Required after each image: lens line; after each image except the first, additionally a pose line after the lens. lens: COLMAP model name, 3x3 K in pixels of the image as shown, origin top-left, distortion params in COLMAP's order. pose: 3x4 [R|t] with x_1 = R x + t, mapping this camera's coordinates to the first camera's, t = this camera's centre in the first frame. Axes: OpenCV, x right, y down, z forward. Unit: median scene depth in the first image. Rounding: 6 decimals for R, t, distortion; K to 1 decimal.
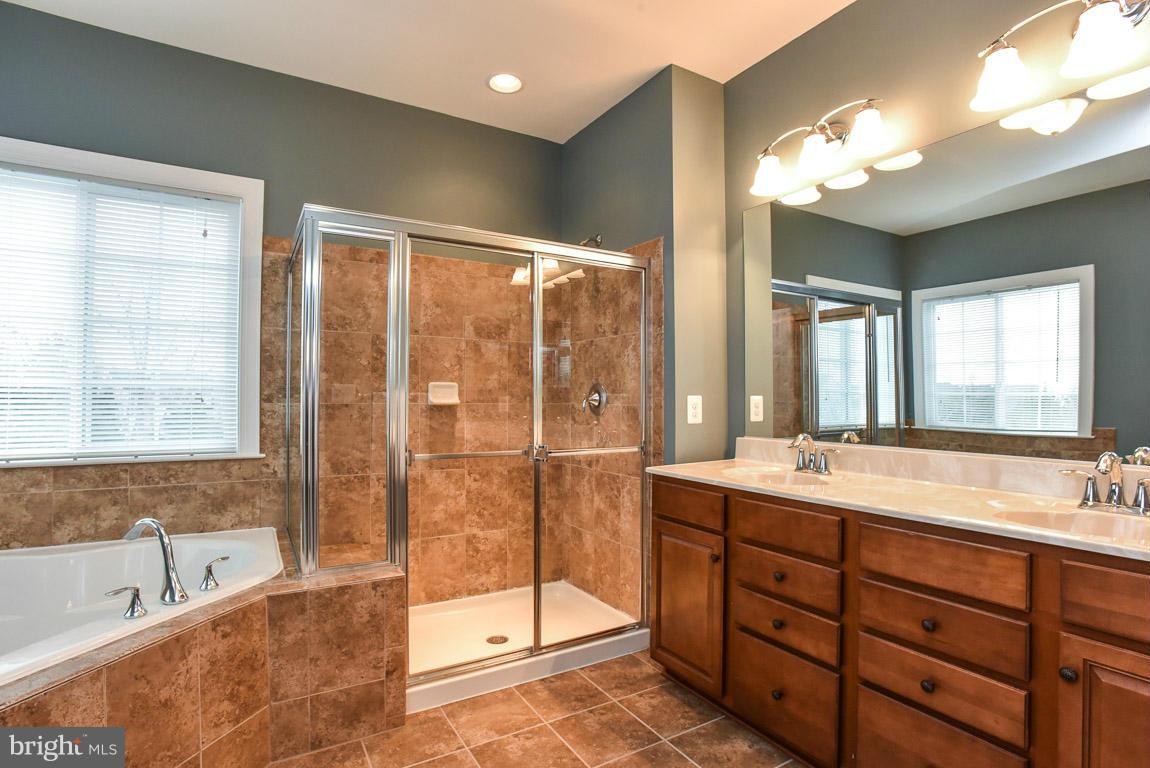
lens RADIAL K [[550.7, 0, 574.9], [0, 550.7, 388.9], [0, 0, 1]] dist [-0.005823, 0.001309]
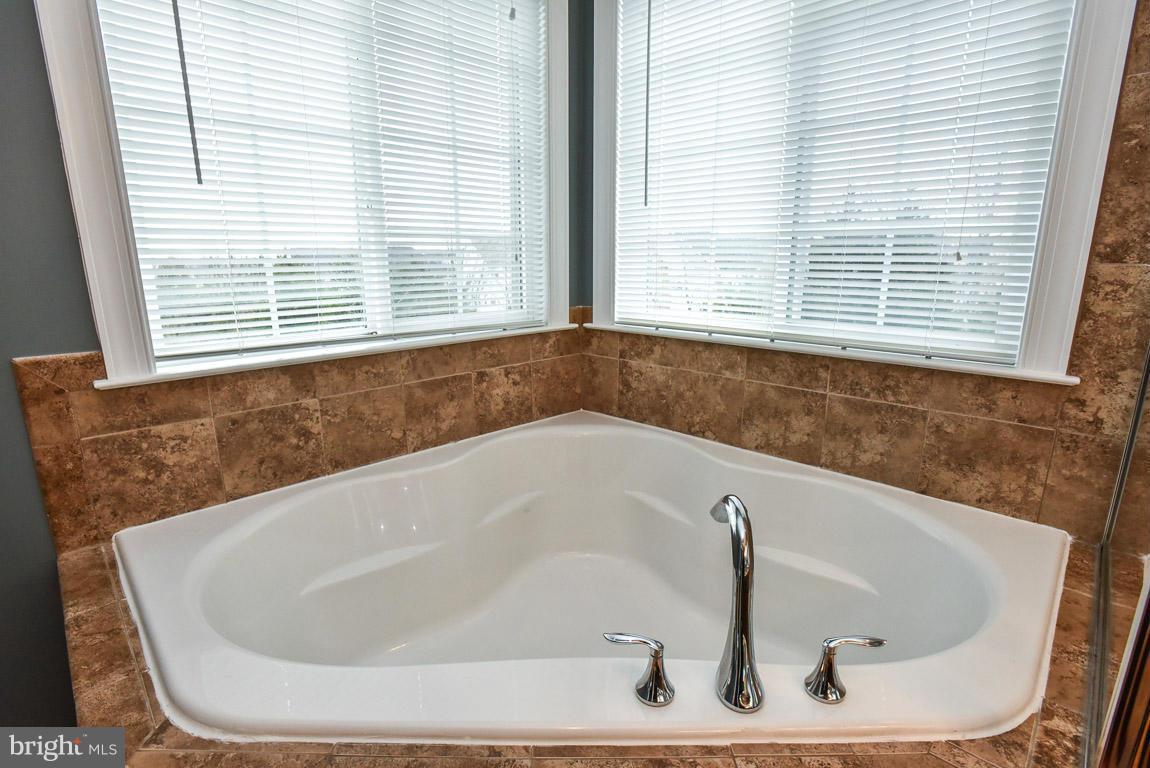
lens RADIAL K [[550.7, 0, 576.4], [0, 550.7, 389.3], [0, 0, 1]] dist [-0.005823, 0.001309]
pose [[0.257359, 0.213634, -0.942405, -0.258923], [0.006877, 0.974826, 0.222862, 0.025015], [0.966291, -0.063837, 0.249411, 0.520411]]
